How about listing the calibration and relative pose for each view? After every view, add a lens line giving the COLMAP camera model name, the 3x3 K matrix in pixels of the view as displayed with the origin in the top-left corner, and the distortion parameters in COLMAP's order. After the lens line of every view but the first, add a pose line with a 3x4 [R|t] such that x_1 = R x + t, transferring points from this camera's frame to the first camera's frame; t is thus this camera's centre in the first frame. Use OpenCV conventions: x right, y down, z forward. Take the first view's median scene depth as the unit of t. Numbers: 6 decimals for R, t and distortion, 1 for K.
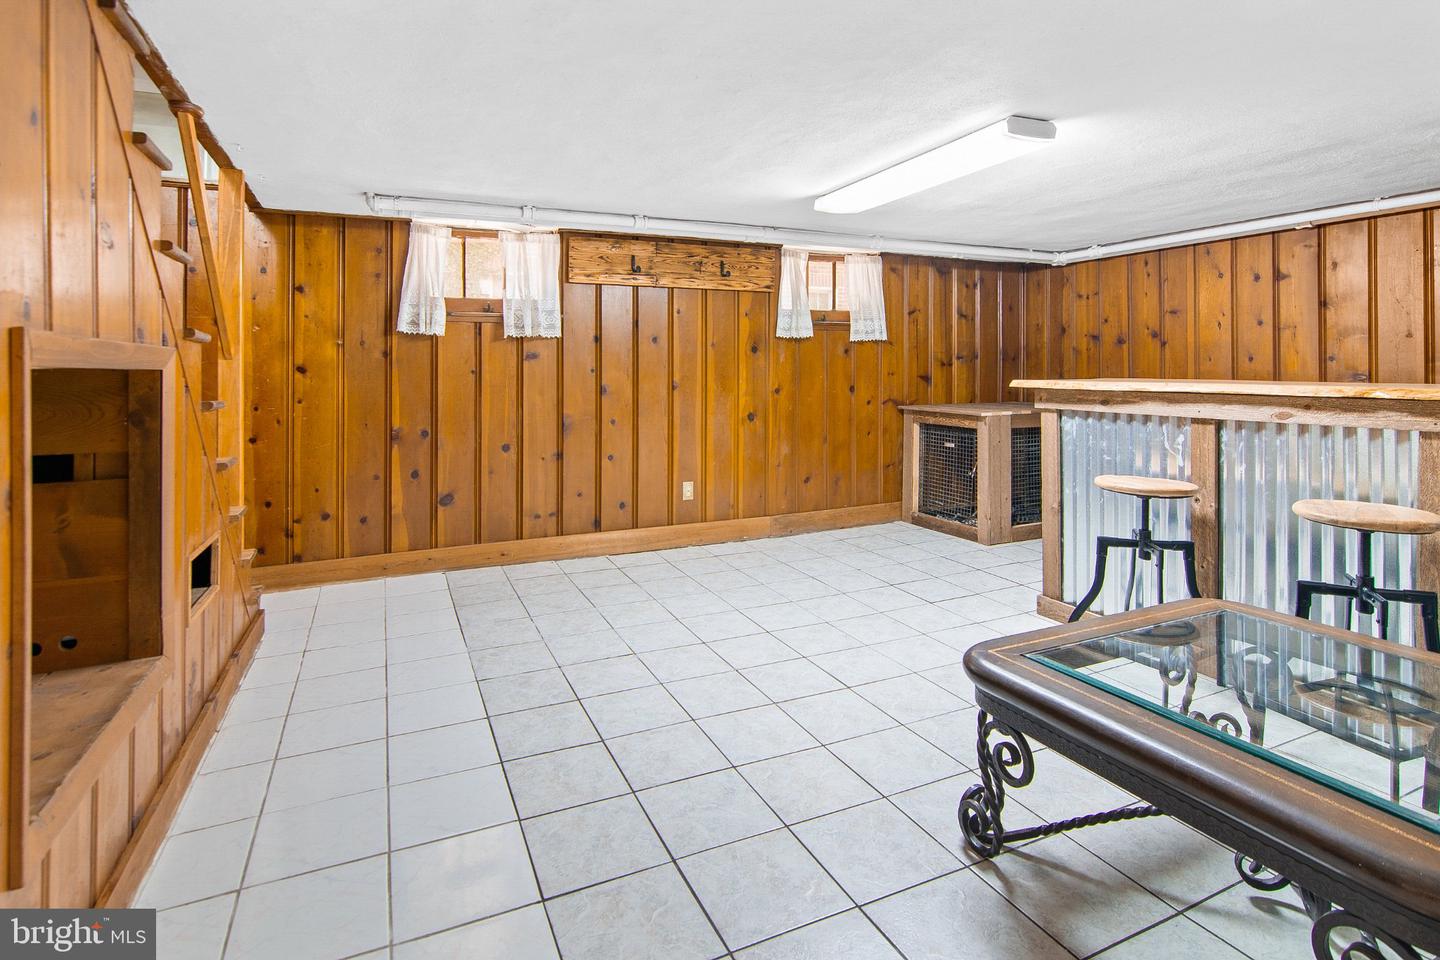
lens RADIAL K [[728.7, 0, 713.4], [0, 728.7, 416.8], [0, 0, 1]] dist [-0.008231, -0.002127]
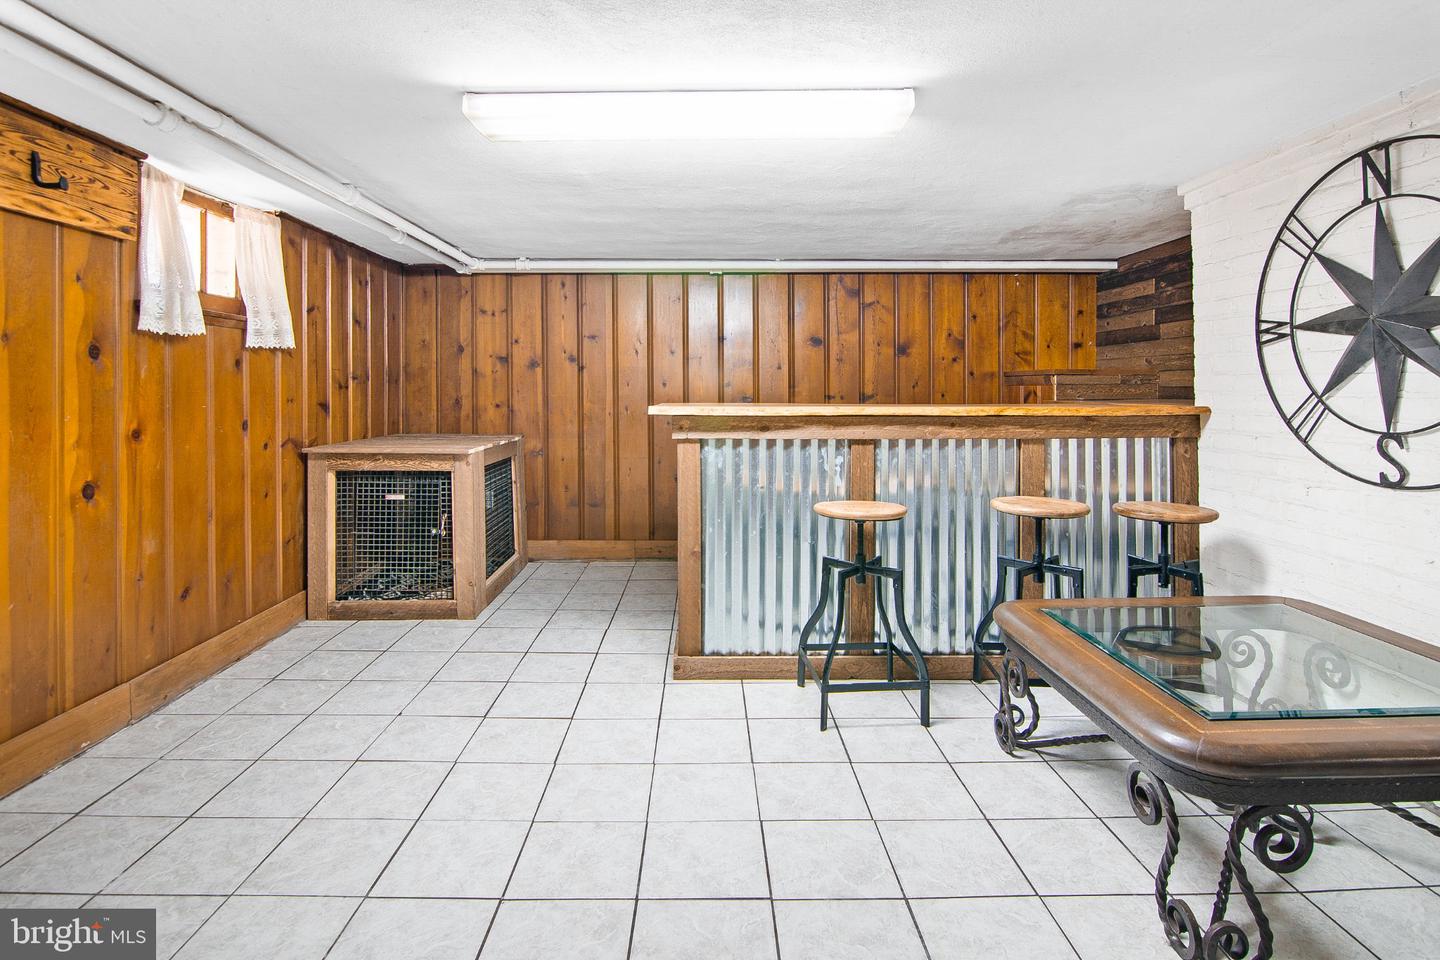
lens RADIAL K [[728.7, 0, 713.4], [0, 728.7, 416.8], [0, 0, 1]] dist [-0.008231, -0.002127]
pose [[0.404699, -0.027326, 0.914042, -0.217036], [0.058902, 0.998257, 0.003764, -0.026461], [-0.912551, 0.052315, 0.405603, 0.423823]]
